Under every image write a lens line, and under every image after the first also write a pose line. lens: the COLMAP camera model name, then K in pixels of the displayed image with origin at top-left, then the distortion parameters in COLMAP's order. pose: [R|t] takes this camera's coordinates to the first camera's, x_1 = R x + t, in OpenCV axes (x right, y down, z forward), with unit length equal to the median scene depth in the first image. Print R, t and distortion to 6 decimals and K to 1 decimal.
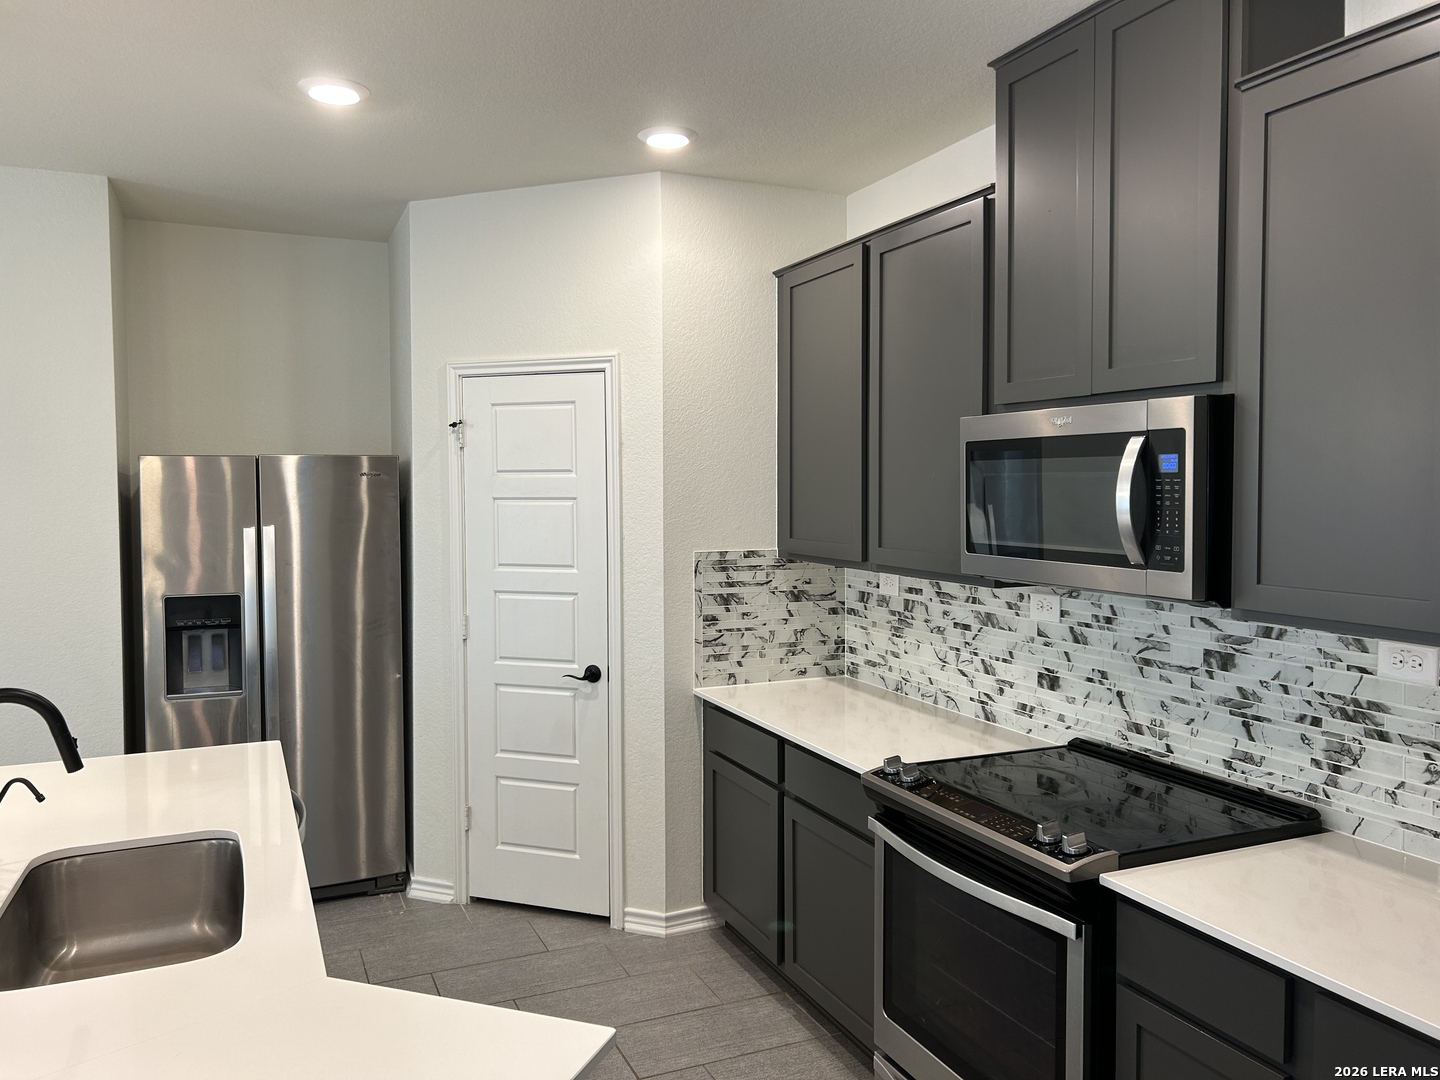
lens RADIAL K [[1069.5, 0, 700.7], [0, 1069.5, 532.3], [0, 0, 1]] dist [0.045346, -0.075977]
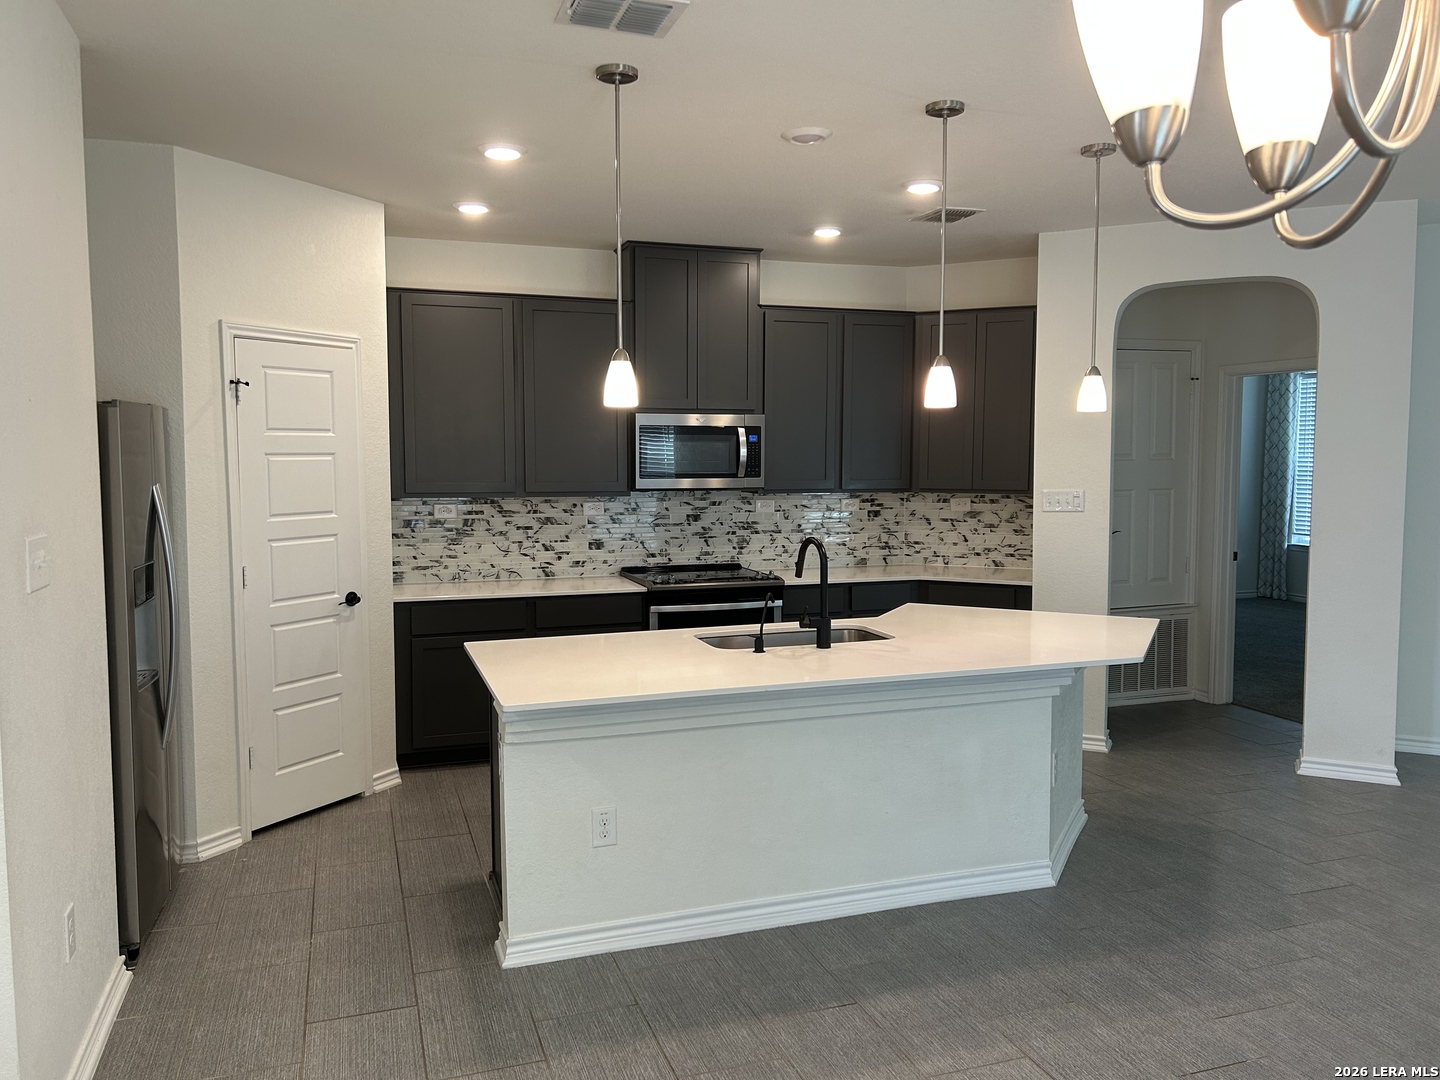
lens RADIAL K [[1069.5, 0, 700.7], [0, 1069.5, 532.3], [0, 0, 1]] dist [0.045346, -0.075977]
pose [[0.075698, -0.067890, 0.994817, -1.734272], [0.042763, 0.996983, 0.064783, -0.006411], [-0.996213, 0.037637, 0.078372, 0.690720]]
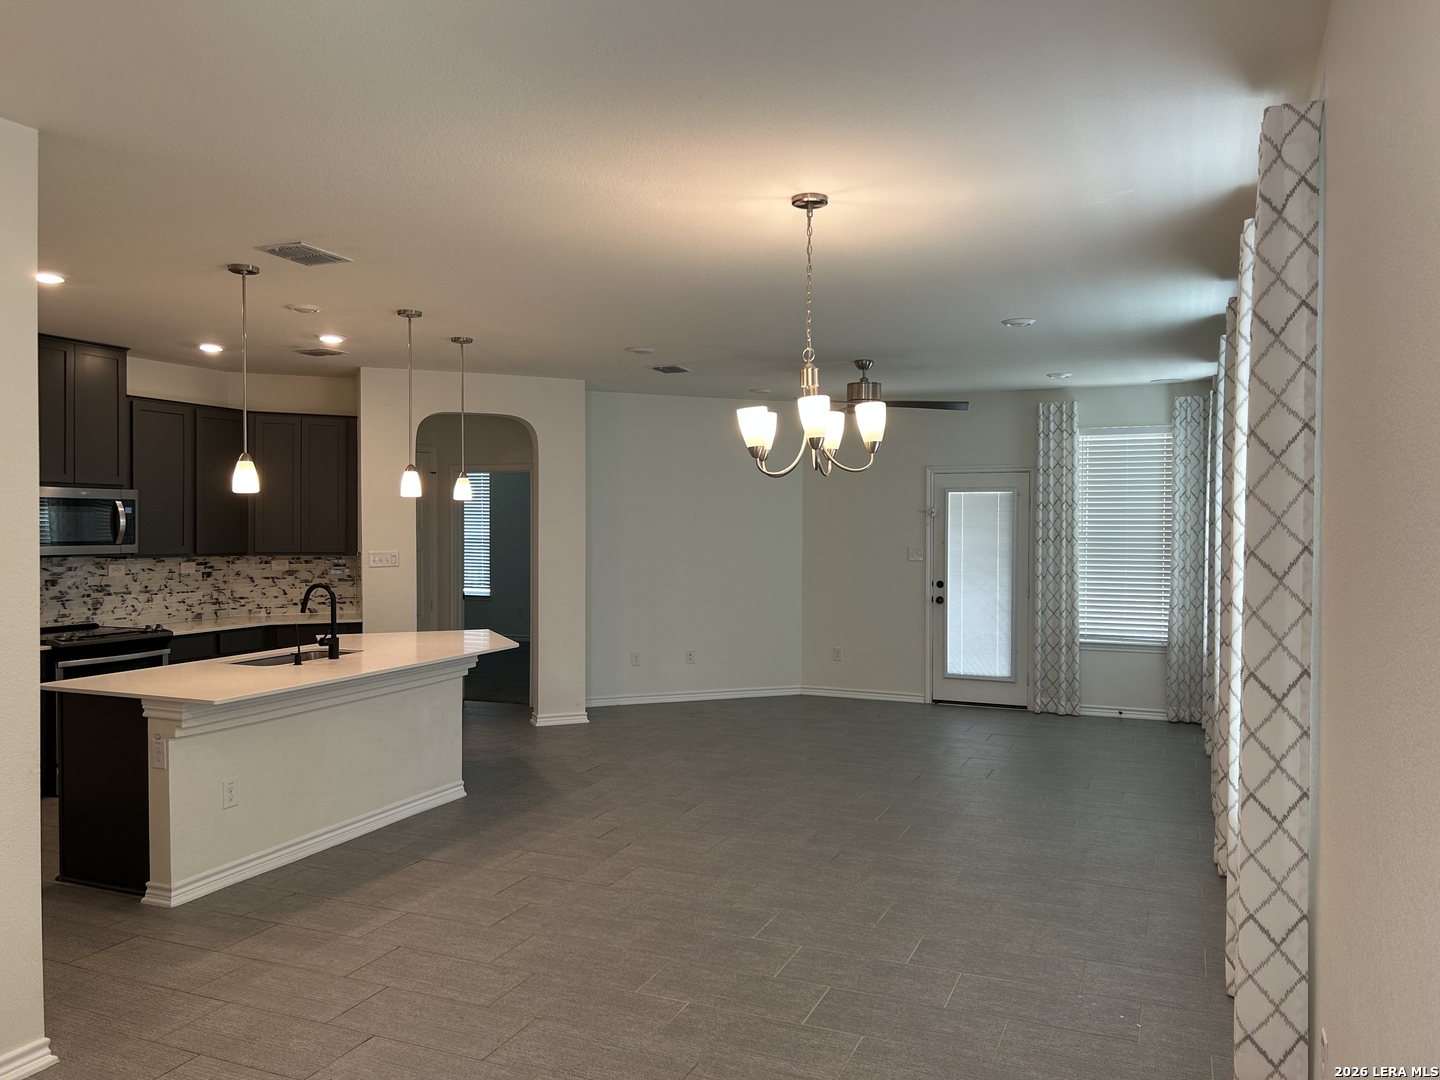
lens RADIAL K [[1083.1, 0, 720.0], [0, 1083.1, 540.0], [0, 0, 1]] dist [-0.034081, 0.087155]
pose [[-0.702461, -0.008336, 0.711674, -2.268570], [0.029361, 0.998741, 0.040679, -0.041875], [-0.711117, 0.049471, -0.701331, 1.484240]]
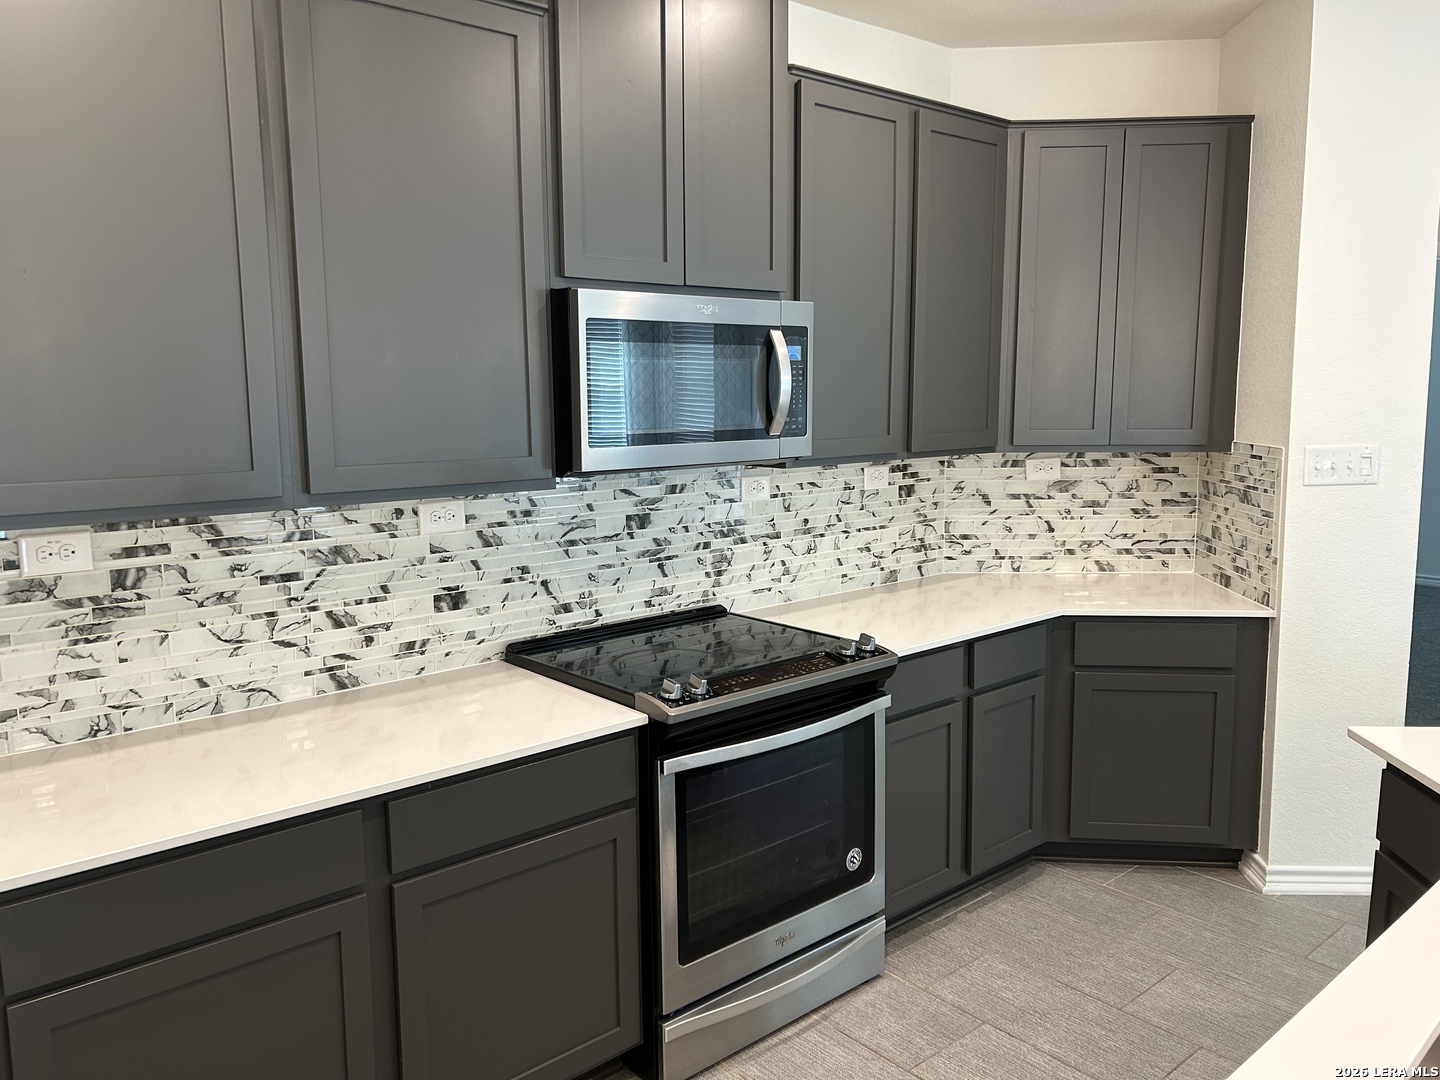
lens RADIAL K [[1069.5, 0, 700.7], [0, 1069.5, 532.3], [0, 0, 1]] dist [0.045346, -0.075977]
pose [[-0.298218, -0.121798, 0.946695, -0.583922], [0.052854, 0.988196, 0.143787, -0.032077], [-0.953033, 0.092916, -0.288261, 1.117010]]
